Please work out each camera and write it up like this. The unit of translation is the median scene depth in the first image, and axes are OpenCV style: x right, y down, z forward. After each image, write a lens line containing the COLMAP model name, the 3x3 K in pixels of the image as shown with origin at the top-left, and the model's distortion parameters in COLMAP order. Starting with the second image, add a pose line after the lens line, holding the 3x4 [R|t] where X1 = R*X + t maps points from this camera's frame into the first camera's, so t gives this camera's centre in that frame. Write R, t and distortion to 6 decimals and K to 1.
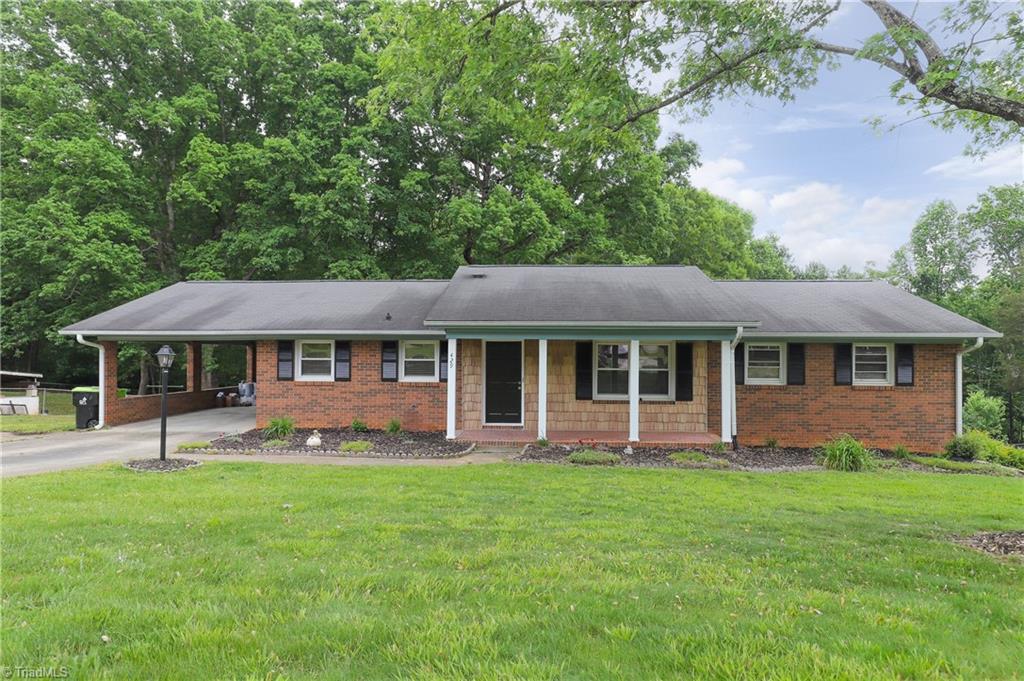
lens RADIAL K [[669.0, 0, 511.9], [0, 669.0, 344.5], [0, 0, 1]] dist [-0.019780, -0.001851]
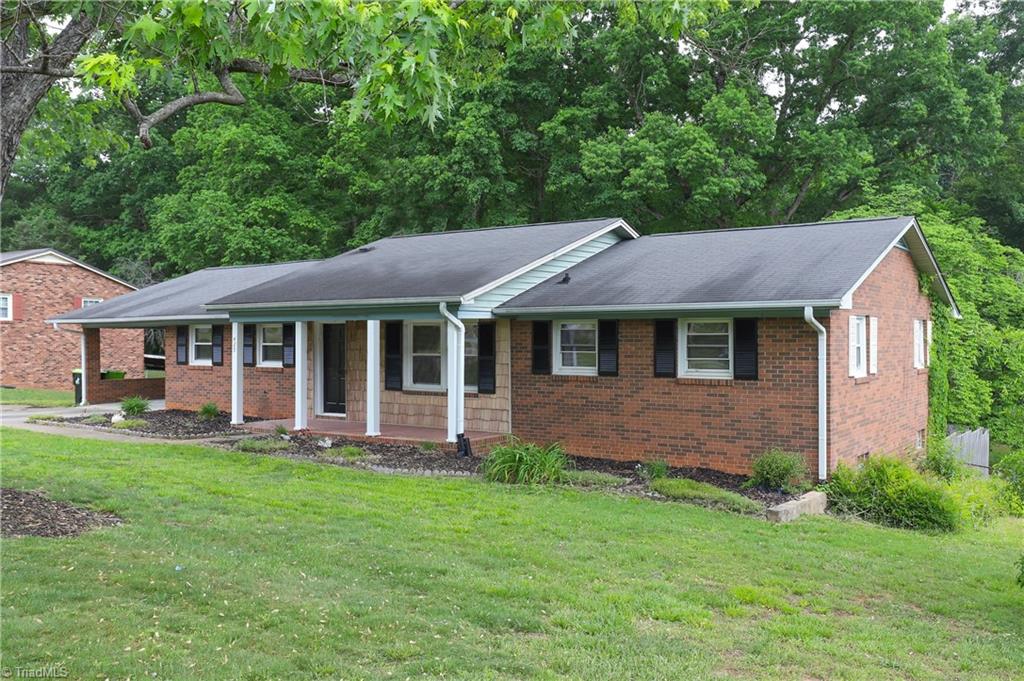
lens RADIAL K [[936.8, 0, 511.8], [0, 936.8, 340.4], [0, 0, 1]] dist [-0.066298, 0.000000]
pose [[0.846335, -0.005353, -0.532624, 0.886923], [0.012122, 0.999884, 0.009212, 0.009989], [0.532512, -0.014253, 0.846302, 0.057839]]
